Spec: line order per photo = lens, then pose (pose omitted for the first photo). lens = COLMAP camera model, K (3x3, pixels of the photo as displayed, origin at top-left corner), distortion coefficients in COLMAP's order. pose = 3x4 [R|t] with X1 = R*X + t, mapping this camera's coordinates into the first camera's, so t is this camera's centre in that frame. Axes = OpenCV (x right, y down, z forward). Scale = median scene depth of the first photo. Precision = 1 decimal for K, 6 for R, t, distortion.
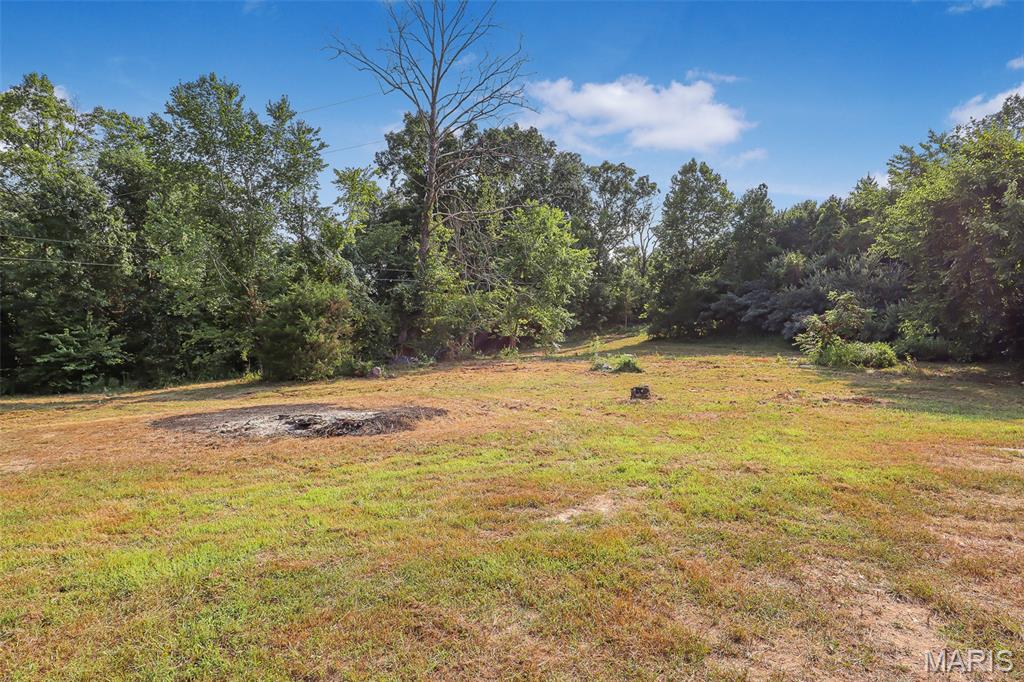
lens RADIAL K [[529.9, 0, 511.1], [0, 529.9, 340.2], [0, 0, 1]] dist [-0.006684, -0.000682]
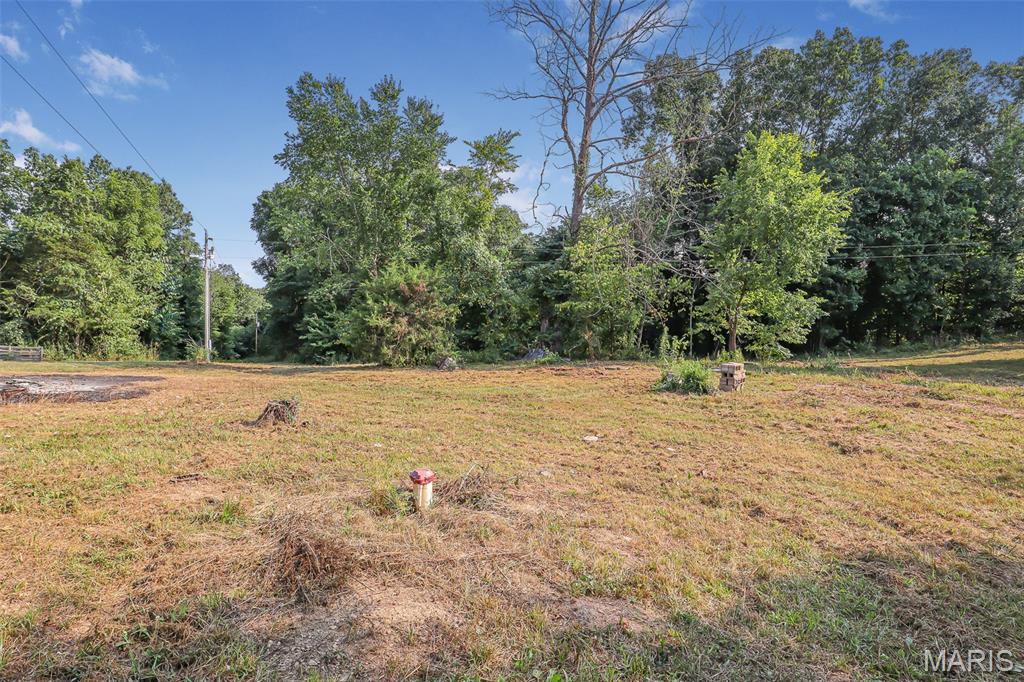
lens RADIAL K [[529.9, 0, 512.1], [0, 529.9, 341.1], [0, 0, 1]] dist [-0.006684, -0.000682]
pose [[0.717088, 0.040309, -0.695816, 0.425108], [-0.038682, 0.999089, 0.018013, 0.003844], [0.695909, 0.013999, 0.717994, 0.448512]]
